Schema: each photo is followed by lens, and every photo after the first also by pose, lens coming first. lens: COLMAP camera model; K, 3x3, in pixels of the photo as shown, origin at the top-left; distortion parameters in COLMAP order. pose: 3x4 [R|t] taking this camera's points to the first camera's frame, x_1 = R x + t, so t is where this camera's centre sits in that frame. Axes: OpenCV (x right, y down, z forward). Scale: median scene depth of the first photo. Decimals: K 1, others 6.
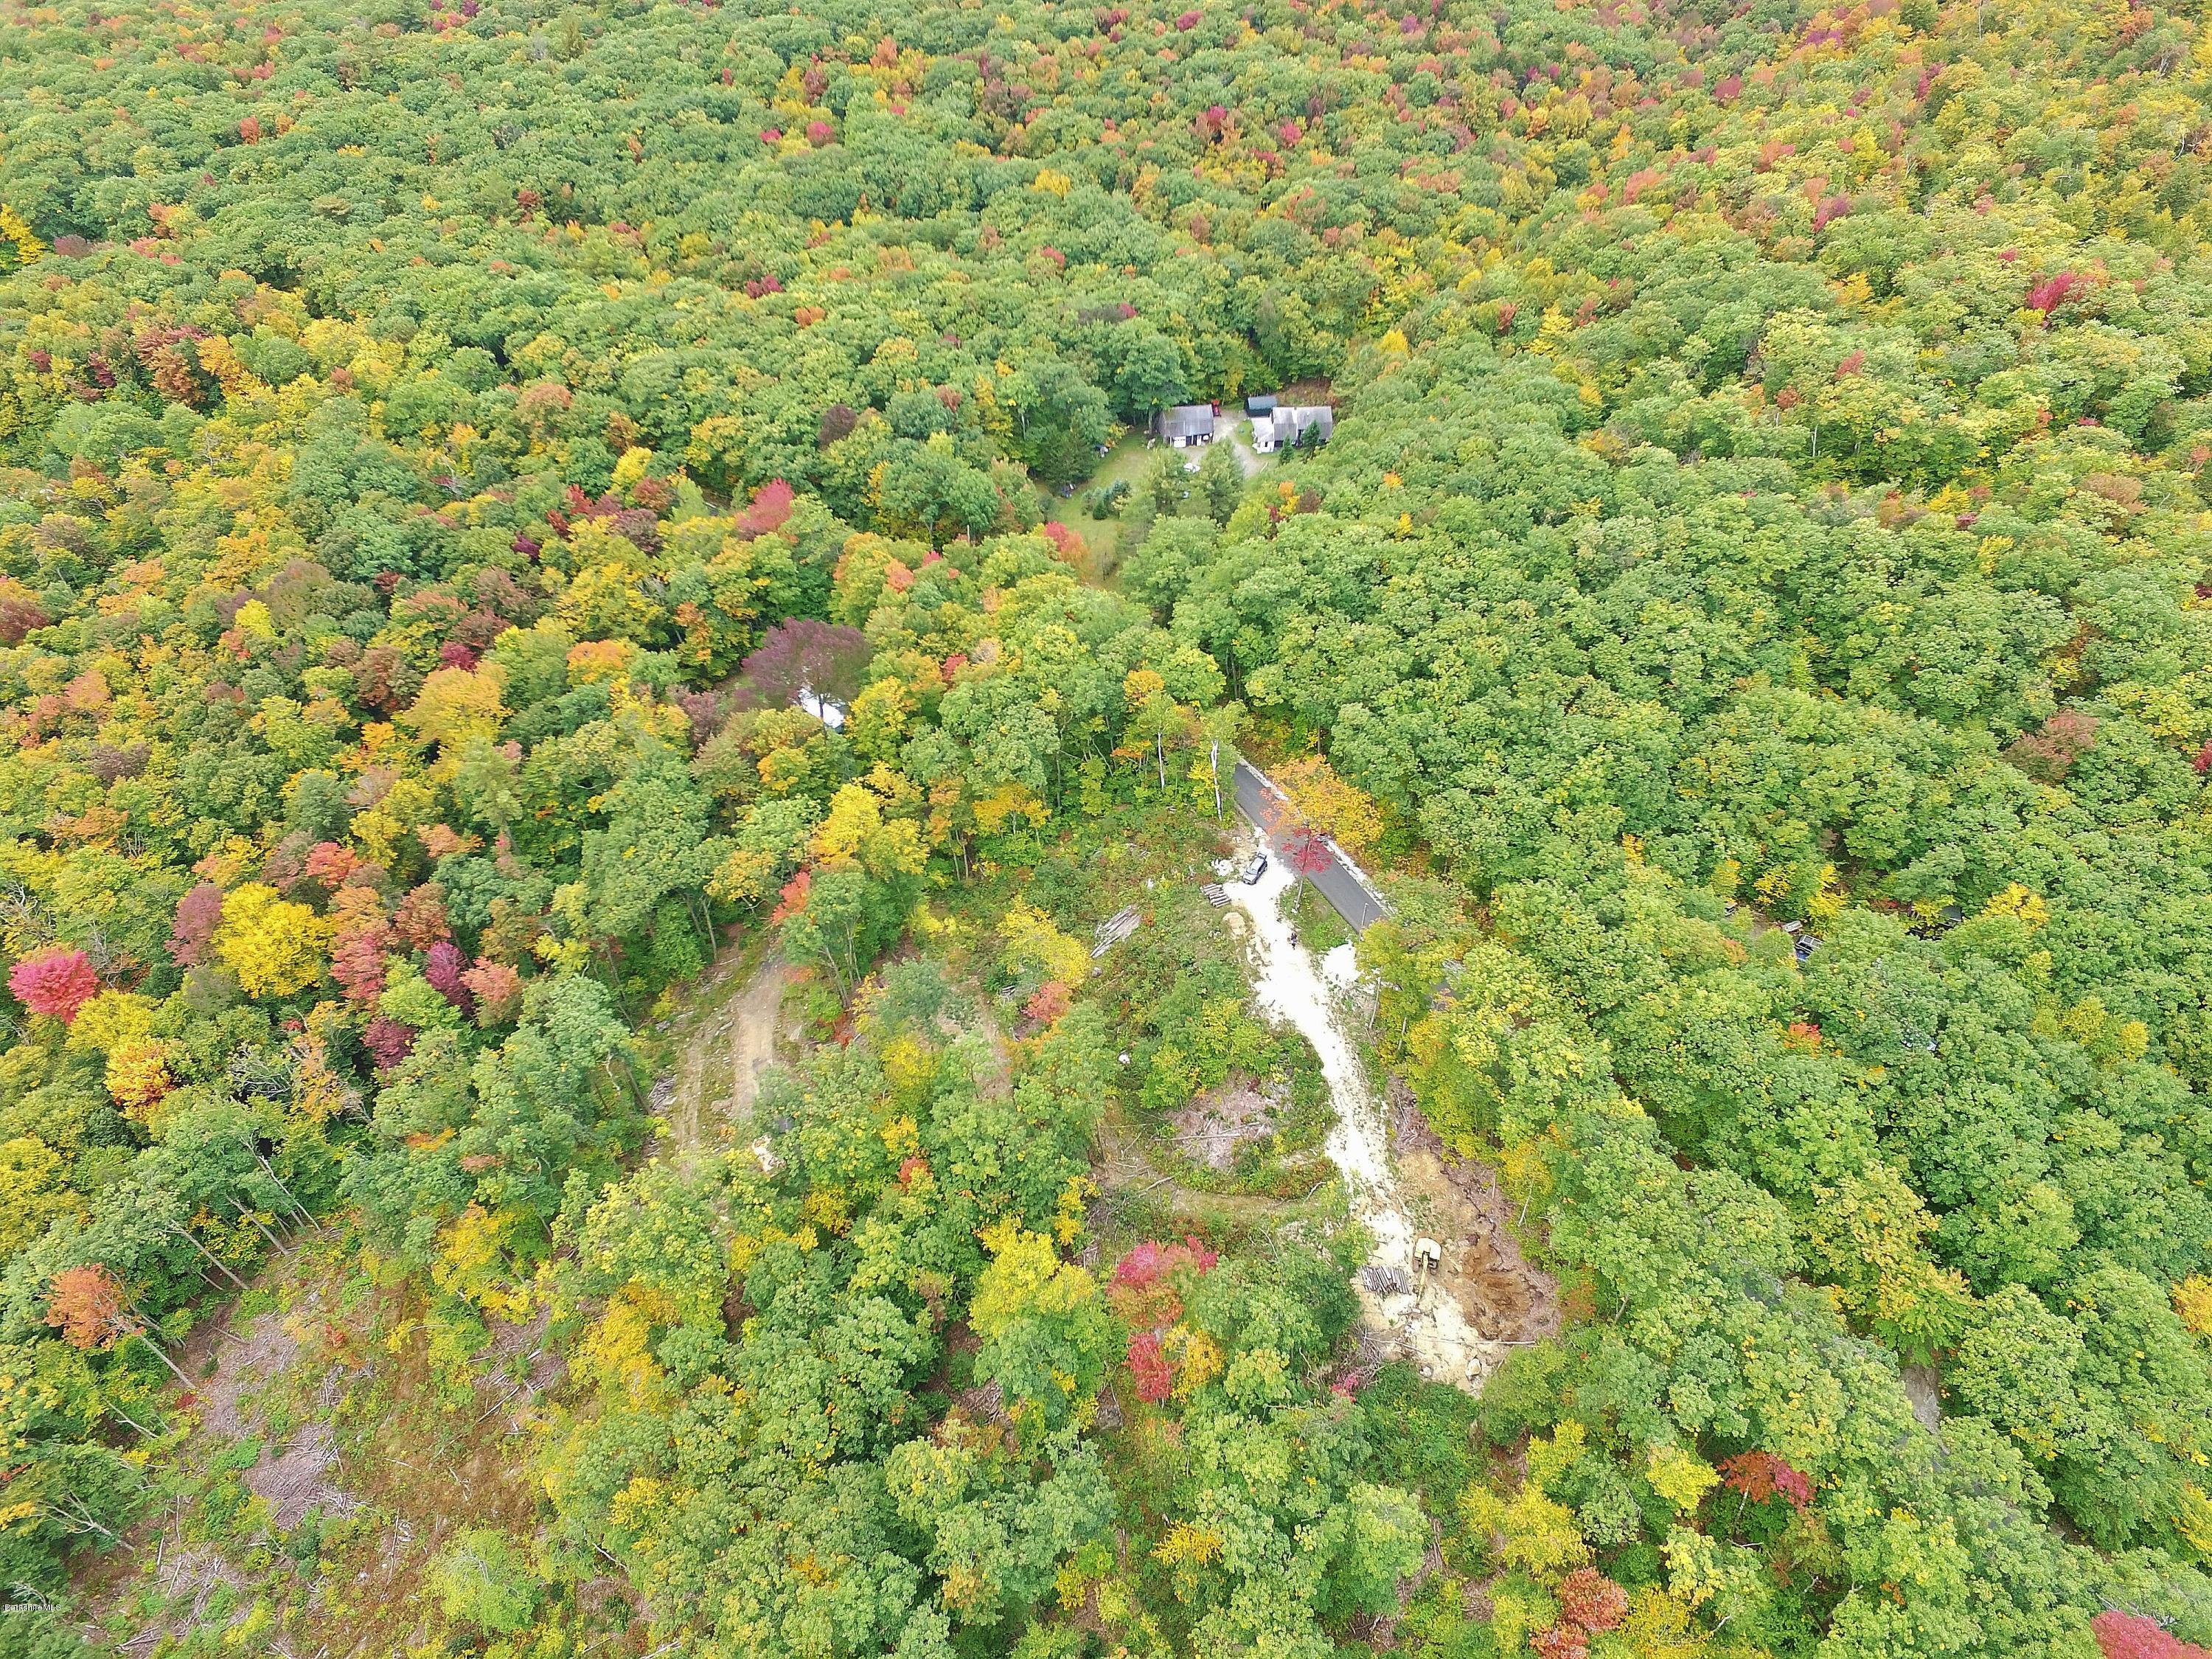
lens RADIAL K [[1286.0, 0, 1109.6], [0, 1286.0, 823.9], [0, 0, 1]] dist [-0.016581, 0.016504]
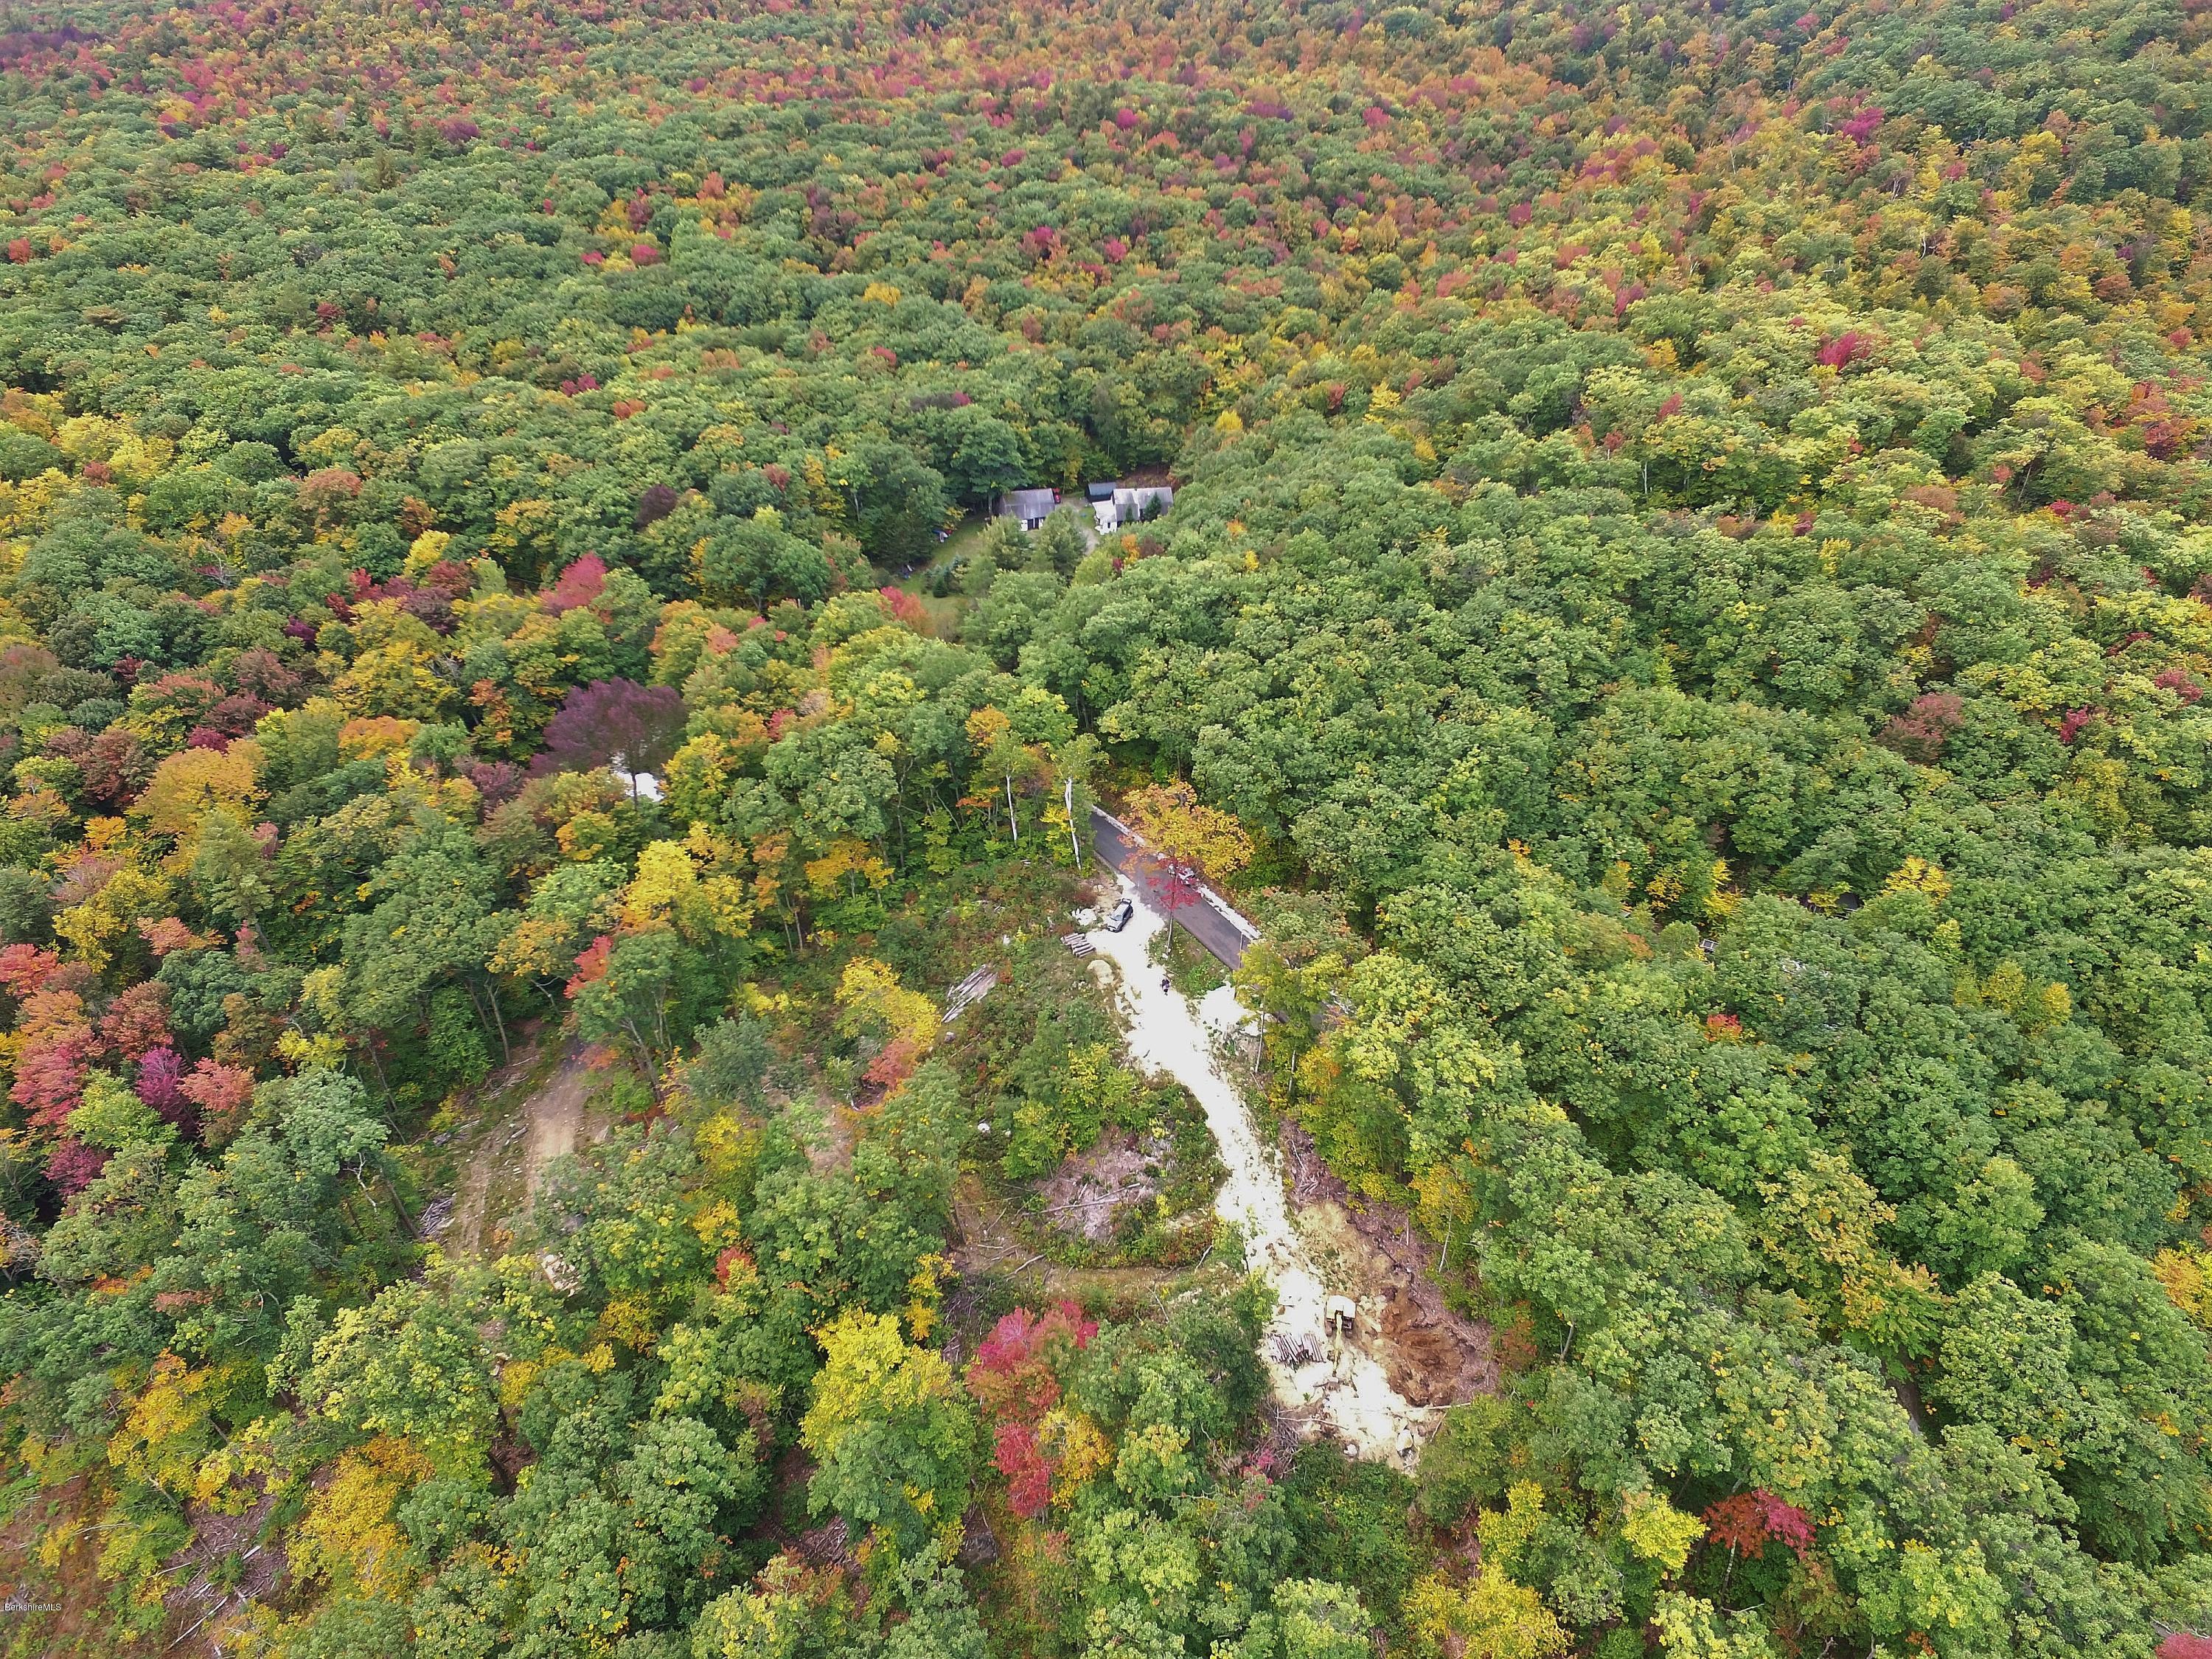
lens RADIAL K [[1286.0, 0, 1106.9], [0, 1286.0, 822.6], [0, 0, 1]] dist [-0.016581, 0.016504]
pose [[0.993594, -0.048818, 0.101922, 0.015035], [0.061181, 0.990652, -0.121925, 0.084061], [-0.095017, 0.127379, 0.987292, 0.095751]]
